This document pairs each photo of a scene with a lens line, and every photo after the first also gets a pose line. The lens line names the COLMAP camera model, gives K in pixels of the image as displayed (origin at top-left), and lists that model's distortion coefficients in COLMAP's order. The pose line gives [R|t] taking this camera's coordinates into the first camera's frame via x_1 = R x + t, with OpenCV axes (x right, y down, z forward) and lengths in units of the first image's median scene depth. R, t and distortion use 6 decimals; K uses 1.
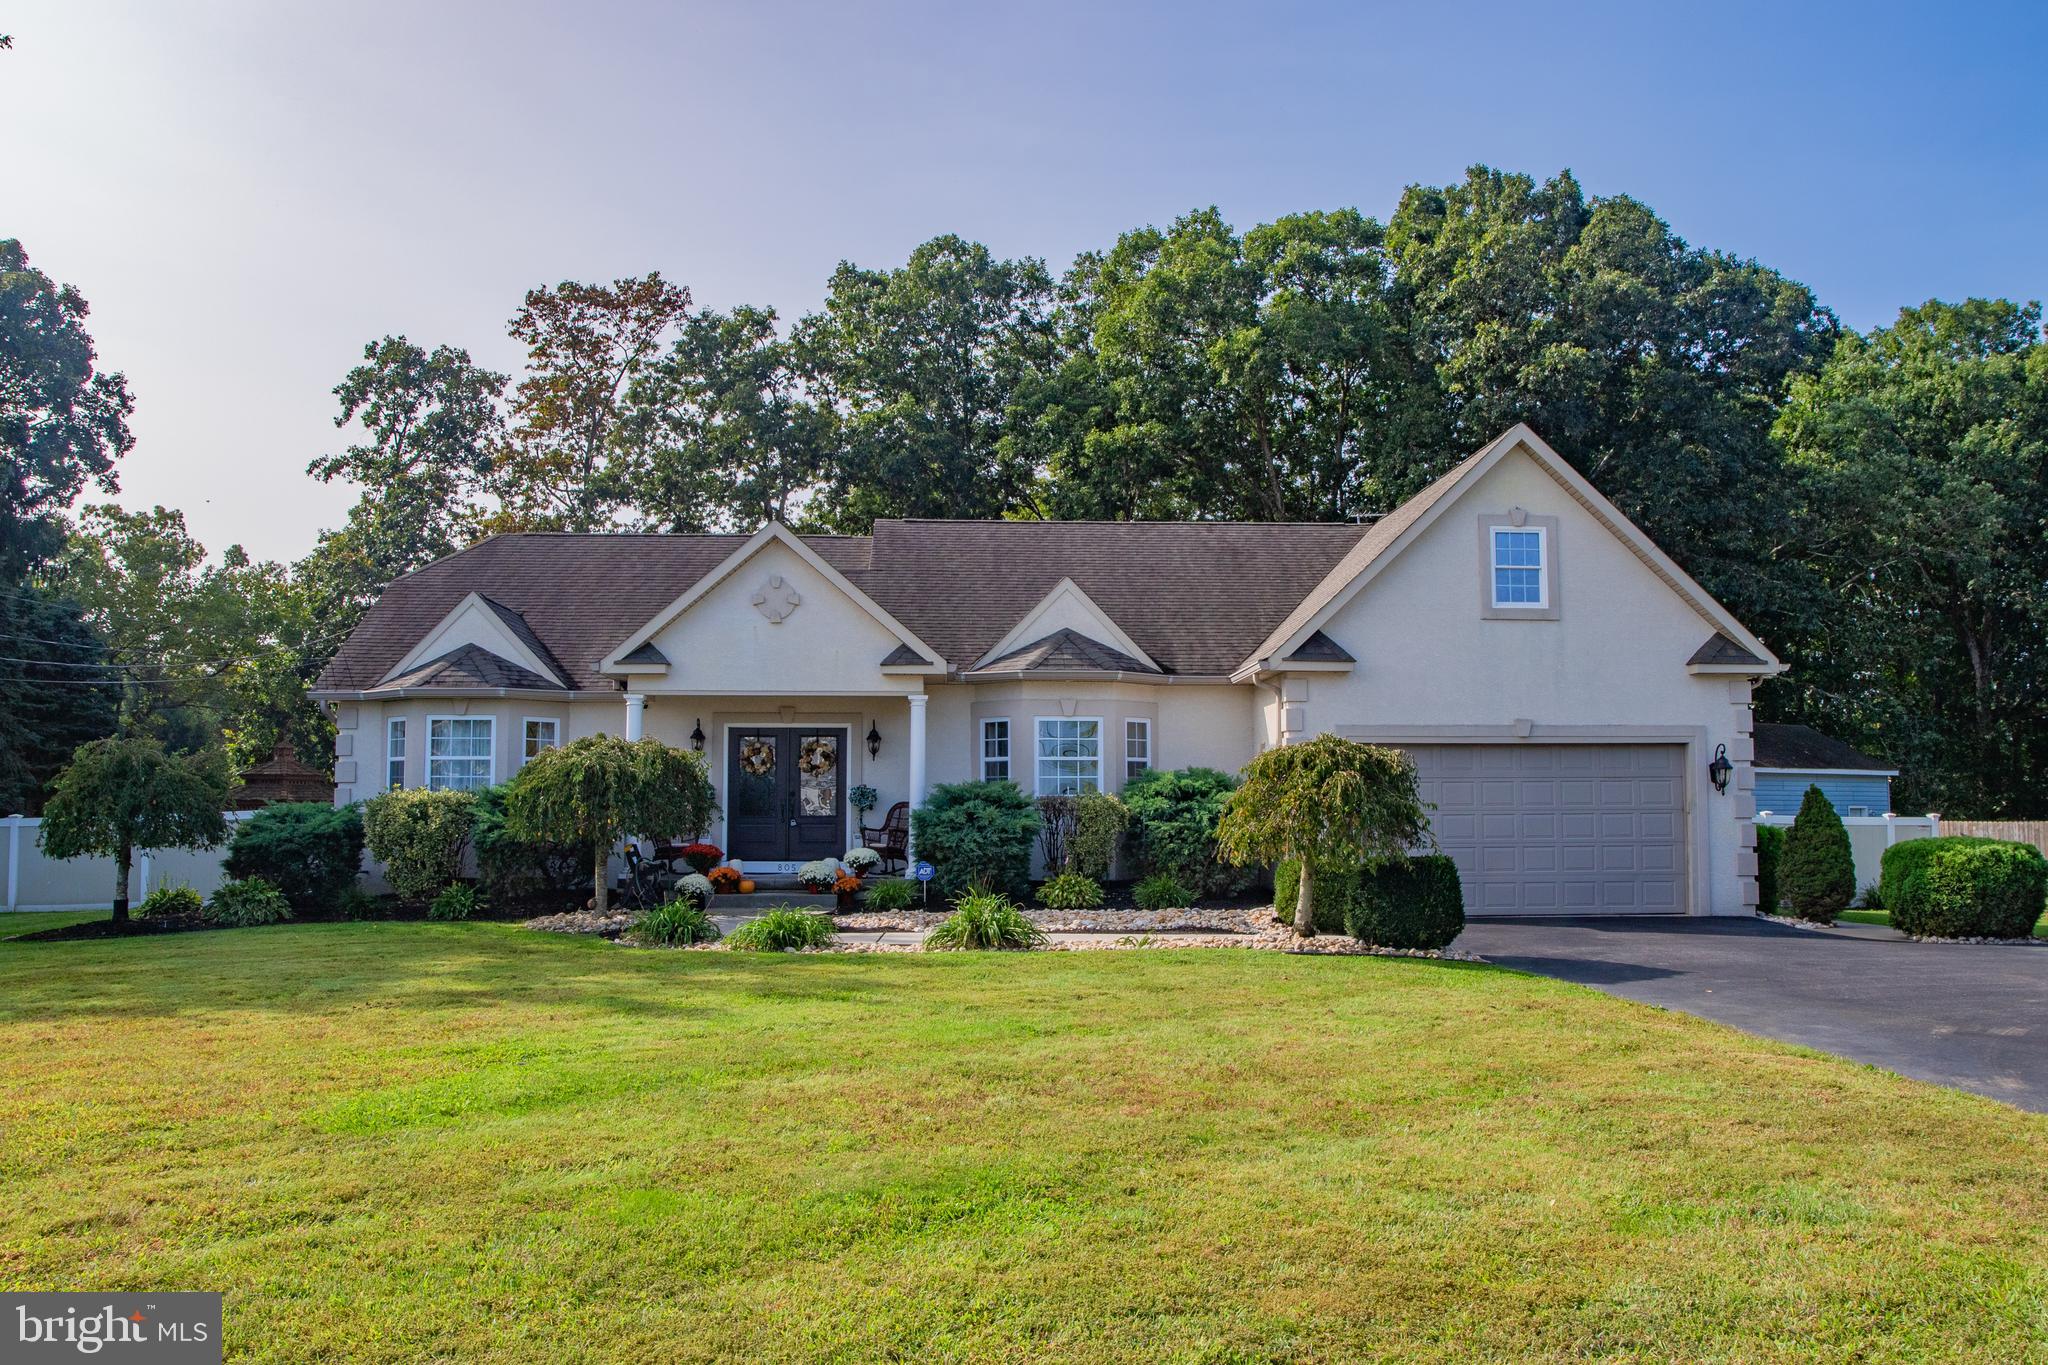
lens RADIAL K [[1596.9, 0, 989.6], [0, 1596.9, 685.7], [0, 0, 1]] dist [-0.076976, 0.049012]
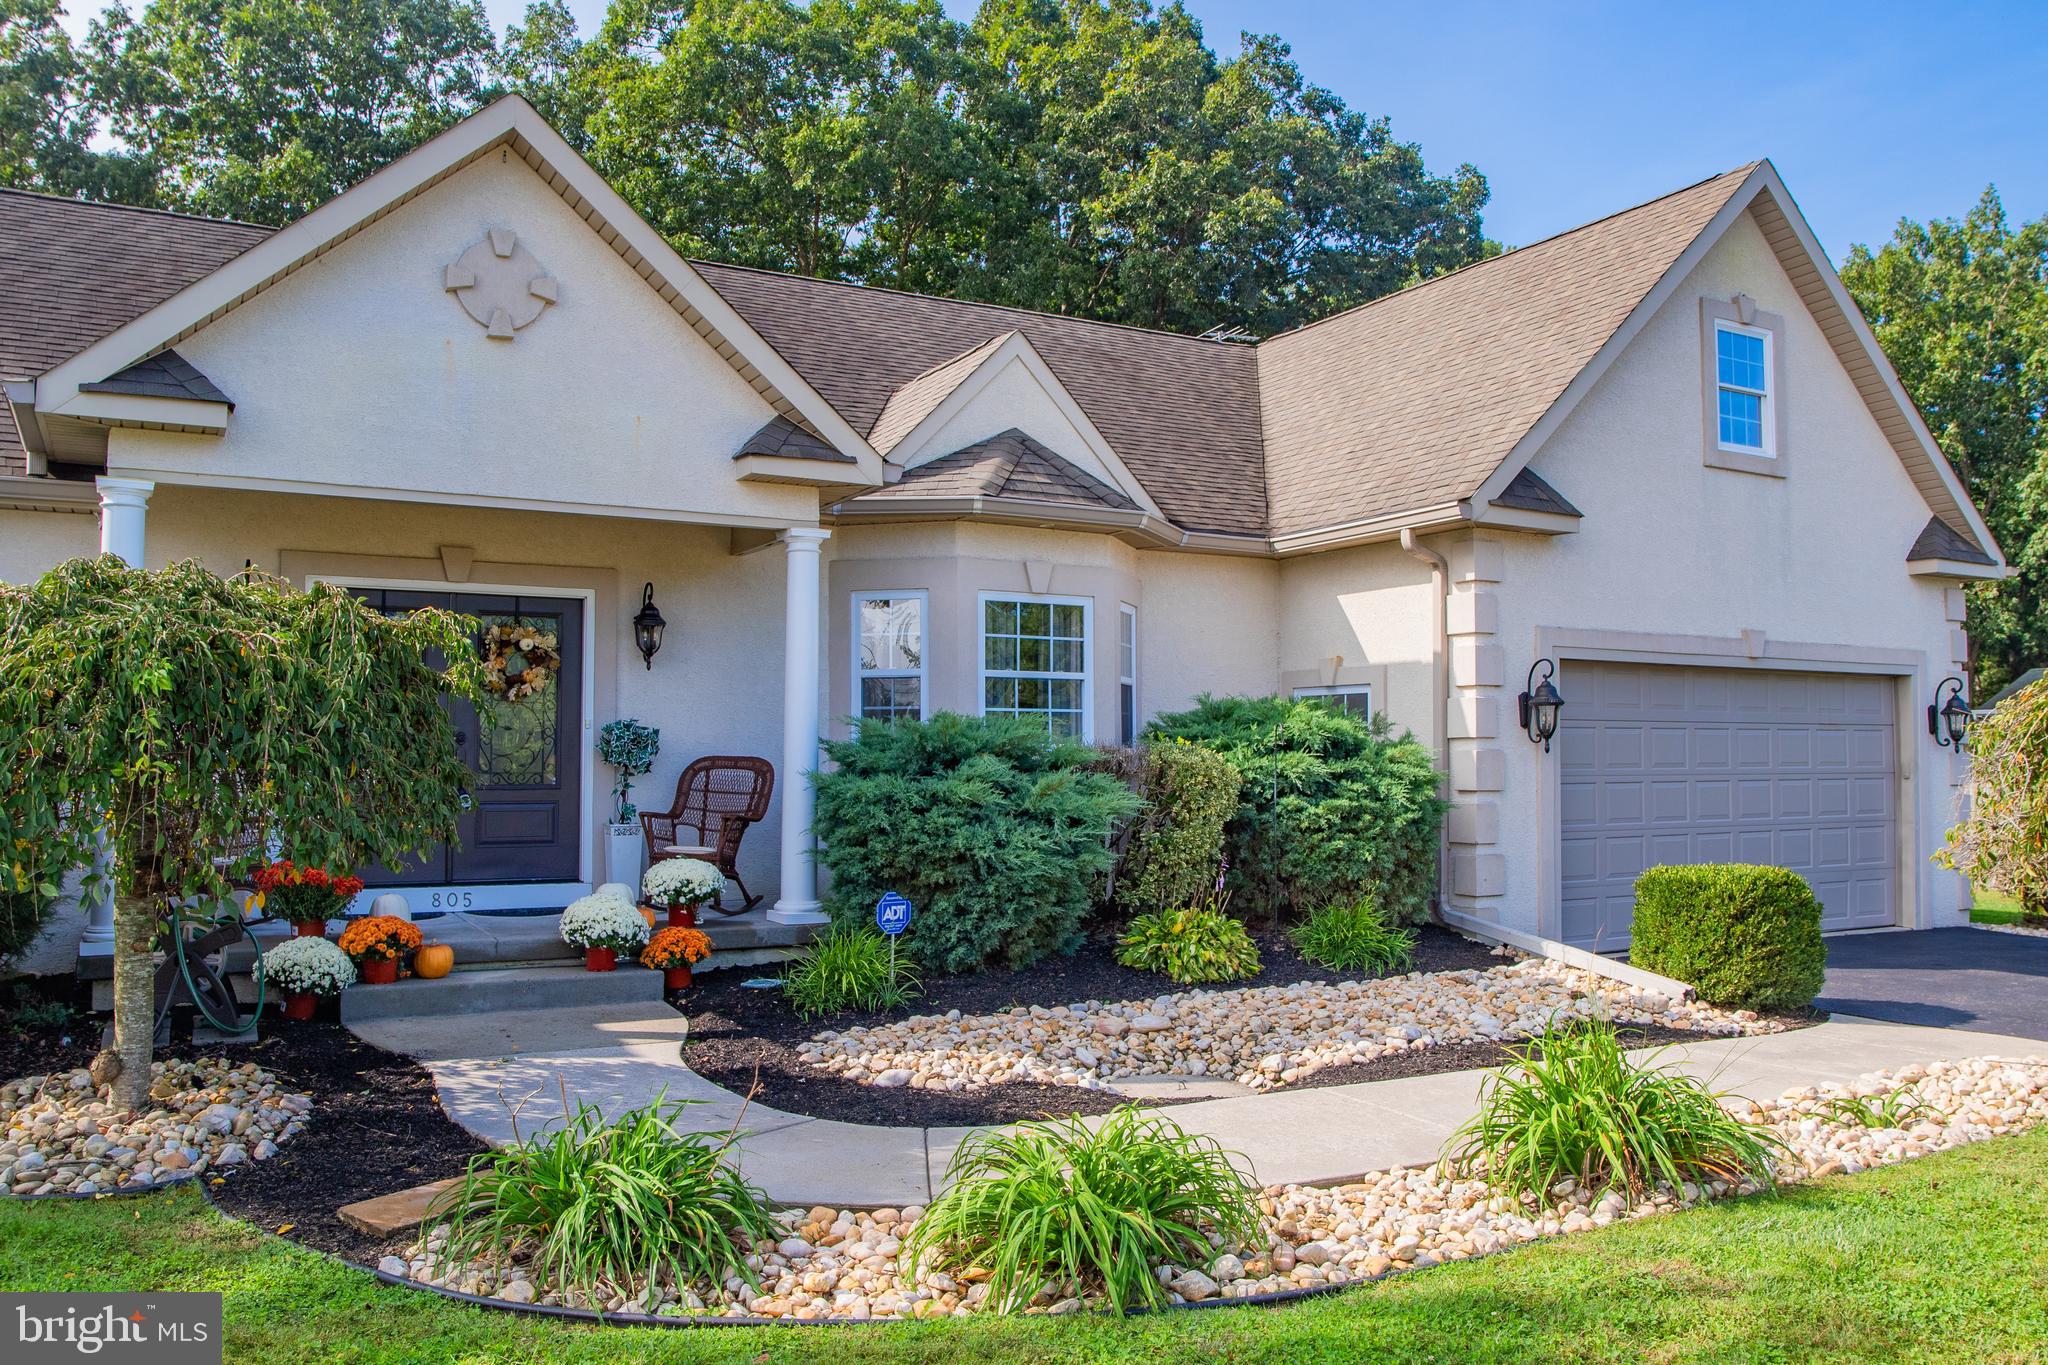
lens RADIAL K [[1596.9, 0, 989.6], [0, 1596.9, 685.7], [0, 0, 1]] dist [-0.076976, 0.049012]
pose [[0.885599, 0.023909, 0.463834, -0.213033], [-0.039428, 0.998939, 0.023789, 0.038716], [-0.462774, -0.039356, 0.885602, 0.563792]]
